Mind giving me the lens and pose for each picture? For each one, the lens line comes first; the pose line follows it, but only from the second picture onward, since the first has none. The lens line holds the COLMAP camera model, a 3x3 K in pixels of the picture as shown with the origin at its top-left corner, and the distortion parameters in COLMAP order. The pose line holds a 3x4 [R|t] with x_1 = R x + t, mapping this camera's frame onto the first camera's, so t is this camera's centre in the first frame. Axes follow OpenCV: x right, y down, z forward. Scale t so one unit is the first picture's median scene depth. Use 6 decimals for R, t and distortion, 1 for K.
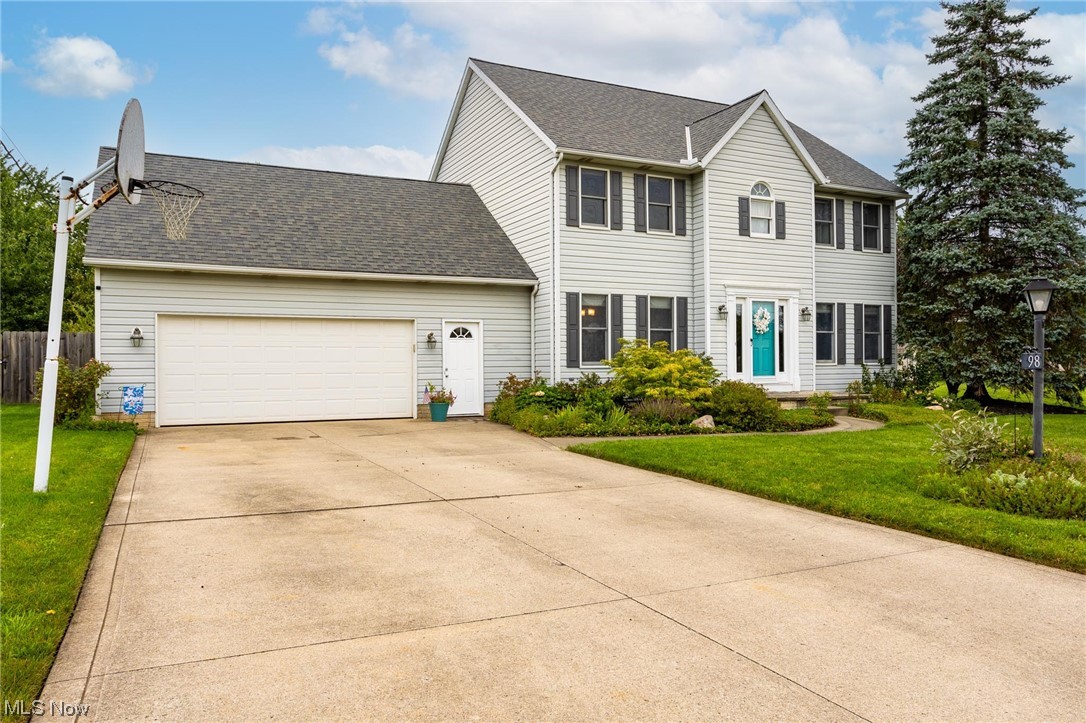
lens RADIAL K [[757.8, 0, 541.4], [0, 757.8, 357.9], [0, 0, 1]] dist [0.009215, -0.006372]
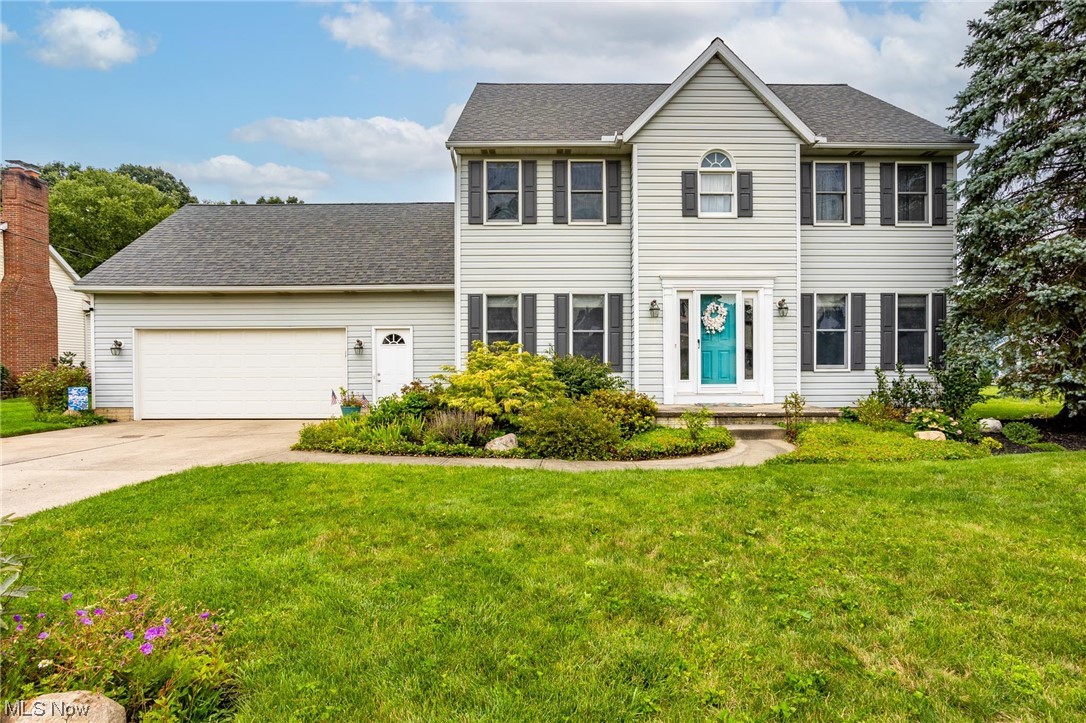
lens RADIAL K [[581.3, 0, 542.5], [0, 581.3, 370.7], [0, 0, 1]] dist [-0.016332, 0.004992]
pose [[0.905293, 0.002814, -0.424778, 0.397148], [0.002141, 0.999935, 0.011187, 0.001390], [0.424782, -0.011037, 0.905228, 0.352335]]
